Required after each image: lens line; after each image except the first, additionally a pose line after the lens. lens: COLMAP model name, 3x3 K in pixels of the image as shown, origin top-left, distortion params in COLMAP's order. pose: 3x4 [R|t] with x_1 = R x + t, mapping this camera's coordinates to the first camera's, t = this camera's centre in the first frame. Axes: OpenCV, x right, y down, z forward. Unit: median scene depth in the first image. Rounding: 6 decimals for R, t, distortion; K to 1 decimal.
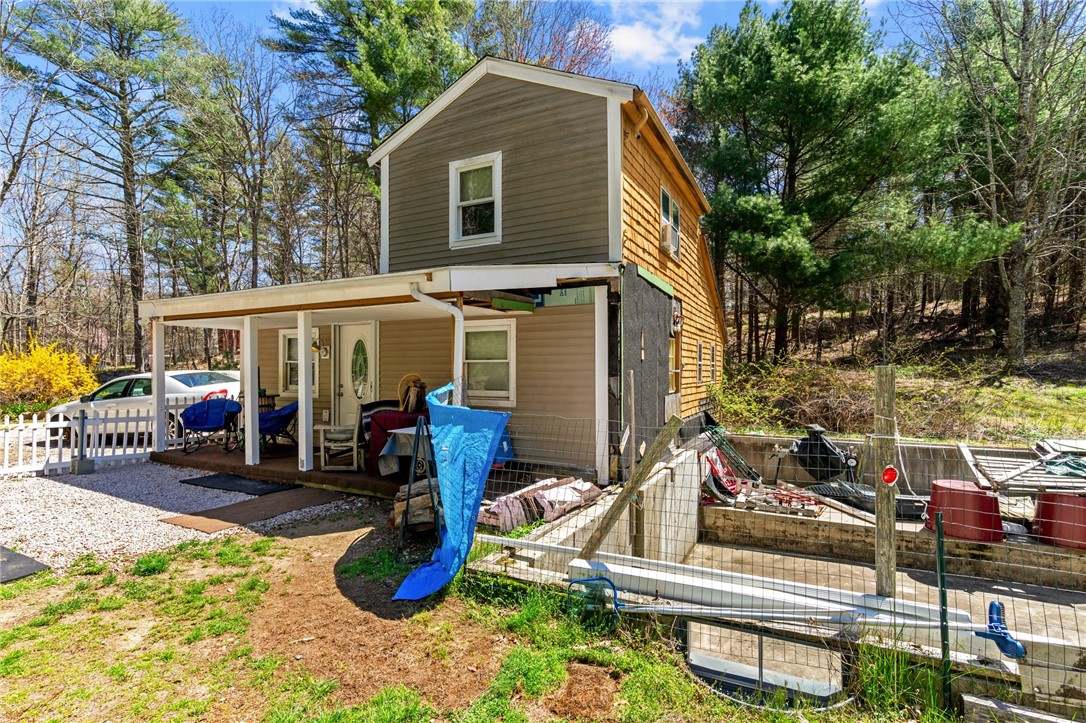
lens RADIAL K [[517.2, 0, 540.0], [0, 517.2, 363.1], [0, 0, 1]] dist [0.003630, 0.000360]
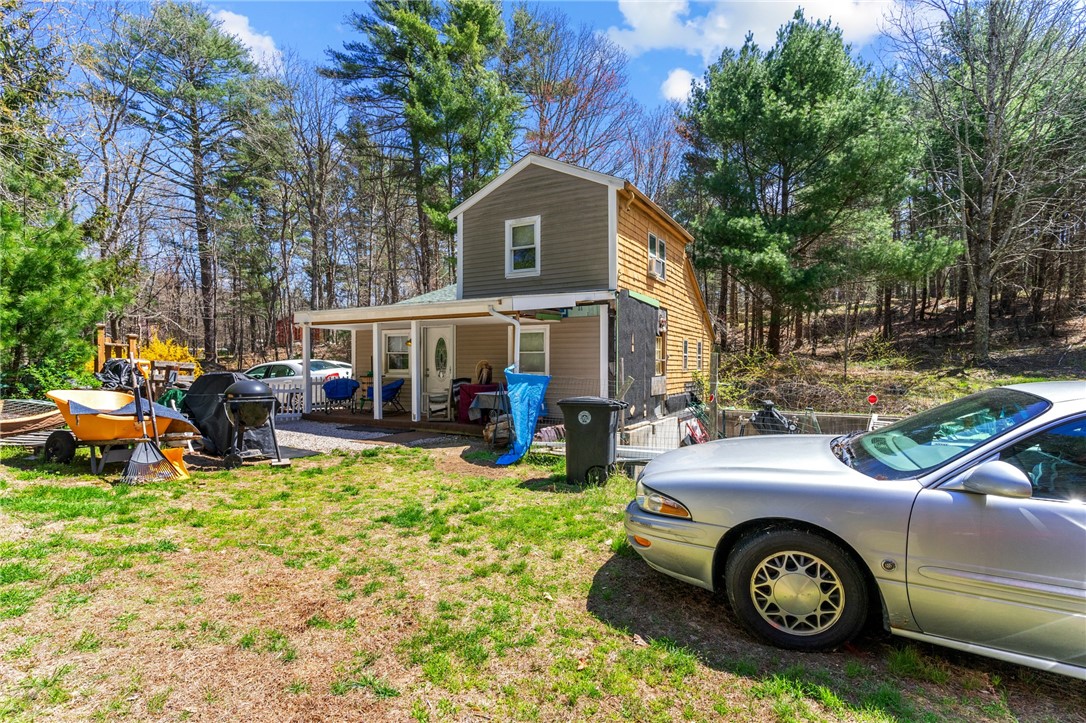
lens RADIAL K [[517.2, 0, 540.0], [0, 517.2, 363.1], [0, 0, 1]] dist [0.003630, 0.000360]
pose [[0.998949, 0.003286, -0.045726, -0.003095], [-0.002797, 0.999938, 0.010754, 0.008531], [0.045759, -0.010614, 0.998896, -0.391282]]
